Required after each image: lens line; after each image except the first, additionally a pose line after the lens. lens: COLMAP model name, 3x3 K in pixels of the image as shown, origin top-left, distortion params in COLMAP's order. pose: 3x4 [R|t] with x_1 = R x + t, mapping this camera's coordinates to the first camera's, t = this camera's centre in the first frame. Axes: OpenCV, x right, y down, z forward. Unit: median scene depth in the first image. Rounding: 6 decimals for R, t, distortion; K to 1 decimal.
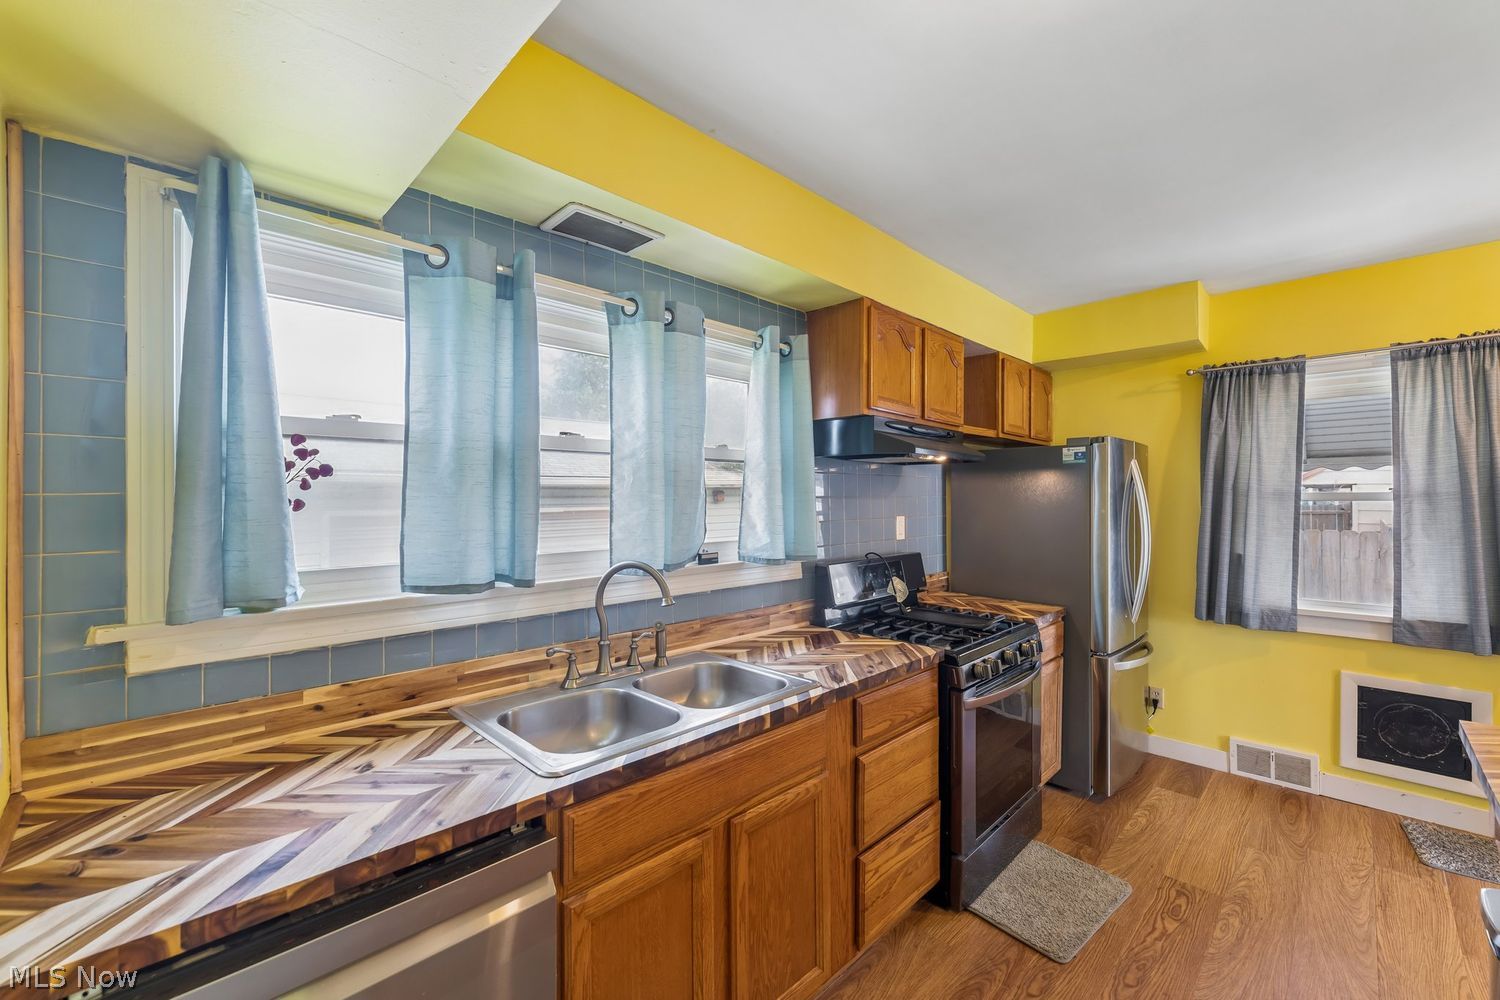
lens RADIAL K [[606.8, 0, 739.6], [0, 606.8, 502.3], [0, 0, 1]] dist [-0.002394, 0.000471]
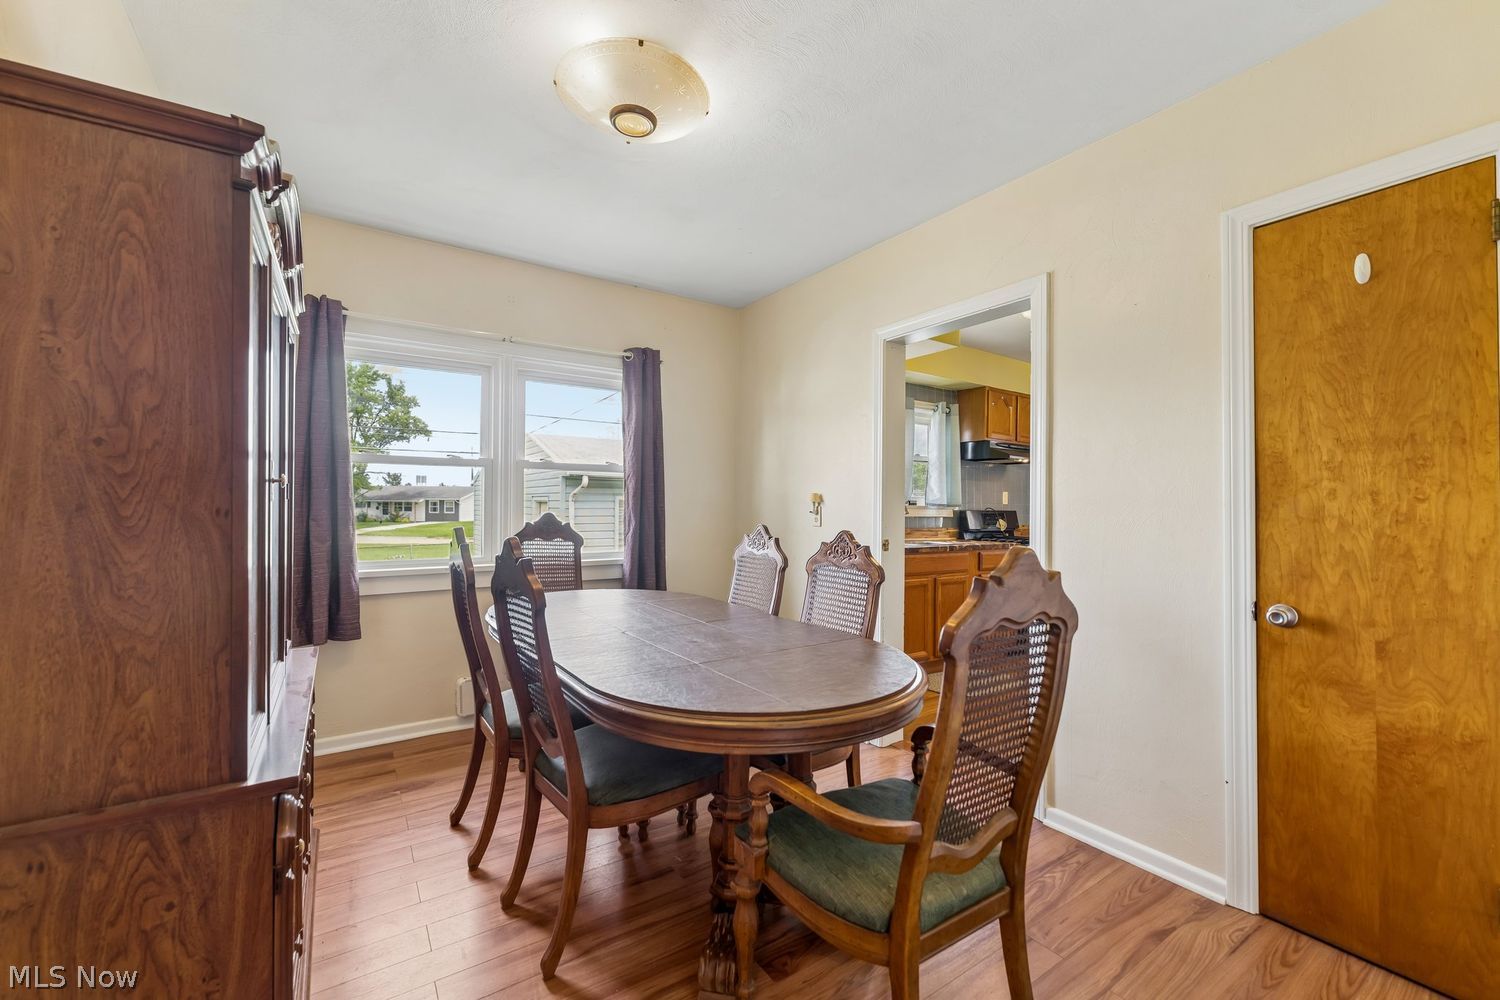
lens RADIAL K [[606.8, 0, 739.1], [0, 606.8, 499.0], [0, 0, 1]] dist [-0.002394, 0.000471]
pose [[0.982494, 0.015705, -0.185633, -0.313132], [-0.019306, 0.999659, -0.017603, 0.150562], [0.185293, 0.020878, 0.982461, -1.598777]]
